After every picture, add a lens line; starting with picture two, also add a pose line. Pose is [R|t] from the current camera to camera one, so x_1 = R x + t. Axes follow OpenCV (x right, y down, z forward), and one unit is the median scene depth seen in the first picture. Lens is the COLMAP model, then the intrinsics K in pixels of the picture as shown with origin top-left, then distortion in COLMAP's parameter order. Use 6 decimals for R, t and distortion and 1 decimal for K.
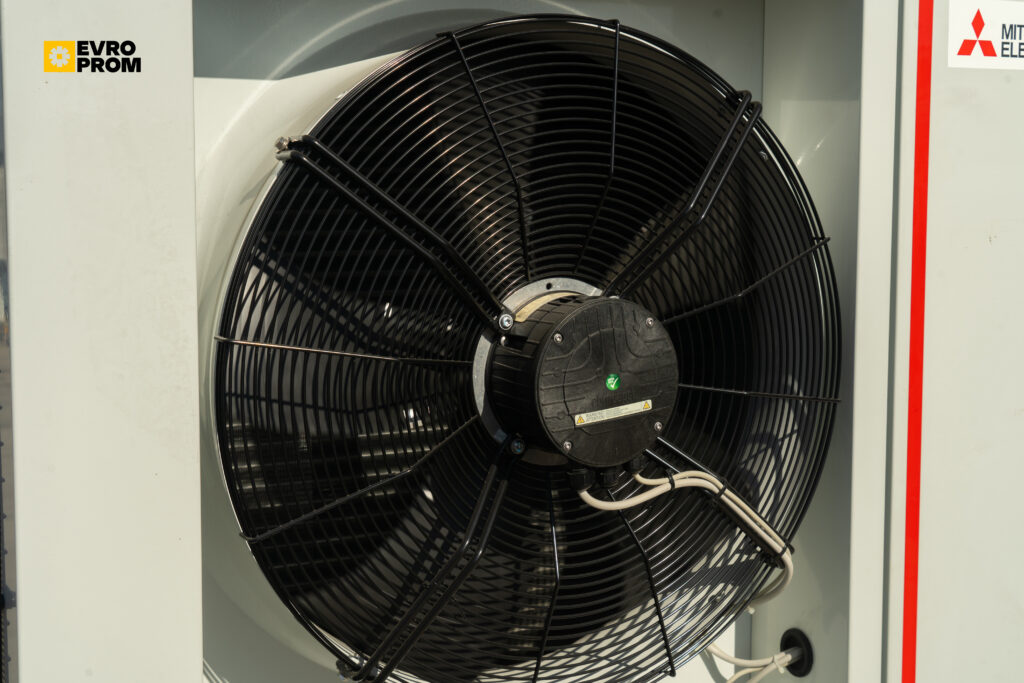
lens RADIAL K [[1468.0, 0, 512.7], [0, 1468.0, 340.4], [0, 0, 1]] dist [0.003717, 0.000000]
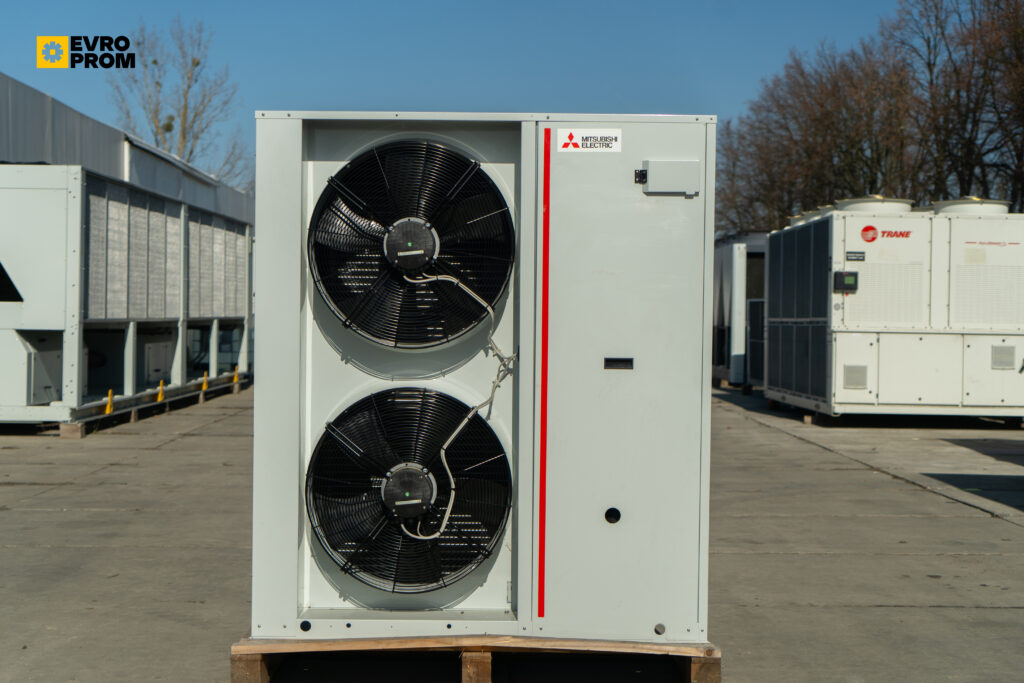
lens RADIAL K [[1614.0, 0, 510.4], [0, 1614.0, 336.9], [0, 0, 1]] dist [0.023297, 0.000000]
pose [[0.882941, 0.030516, -0.468492, 1.895835], [-0.057465, 0.997407, -0.043333, 0.363892], [0.465954, 0.065182, 0.882405, -2.070206]]
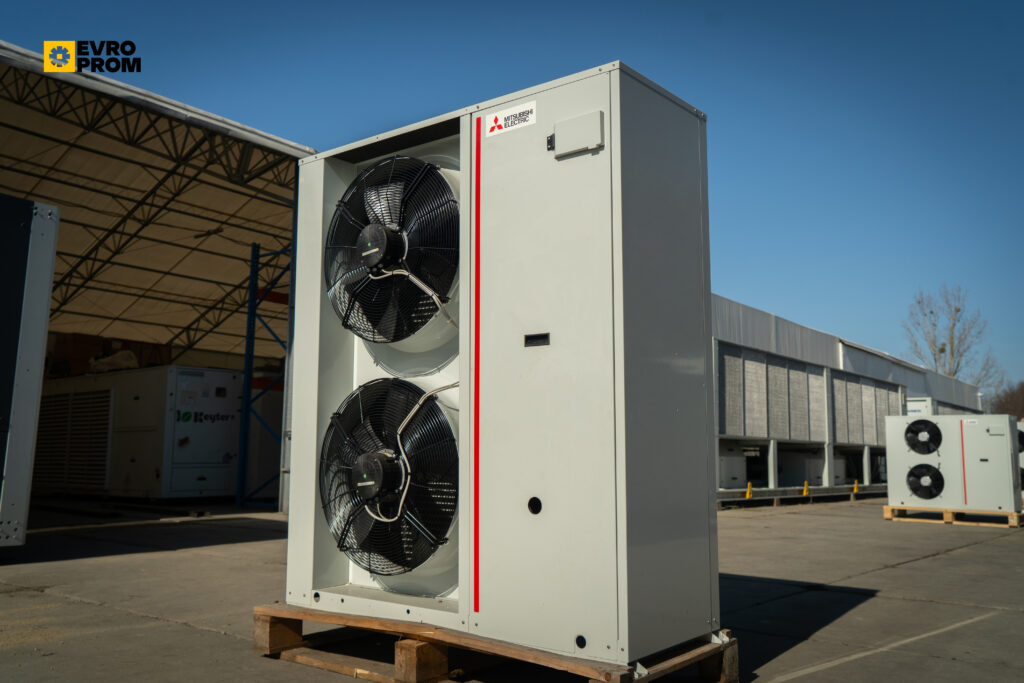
lens RADIAL K [[890.8, 0, 509.4], [0, 890.8, 333.3], [0, 0, 1]] dist [-0.009964, 0.039017]
pose [[0.390168, -0.106785, -0.914530, 2.101167], [-0.090071, 0.984061, -0.153331, 0.527400], [0.916327, 0.142198, 0.374332, 0.441207]]
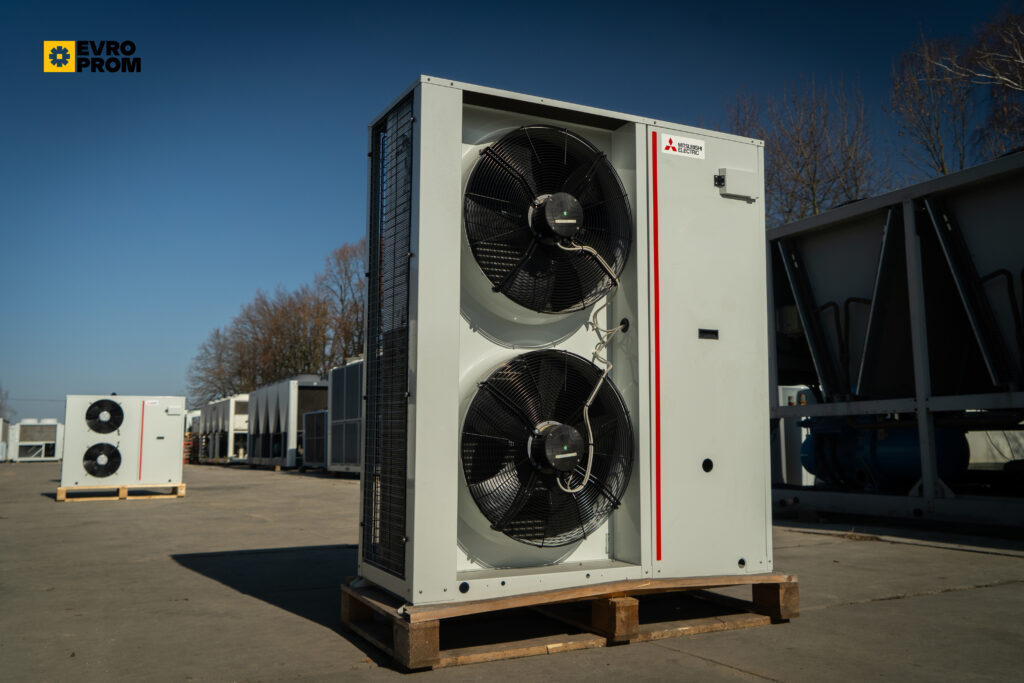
lens RADIAL K [[890.8, 0, 511.3], [0, 890.8, 337.5], [0, 0, 1]] dist [-0.009964, 0.039017]
pose [[0.999837, 0.003655, -0.017677, -0.027153], [-0.006980, 0.981391, -0.191892, 0.709559], [0.016646, 0.191984, 0.981257, -1.090070]]
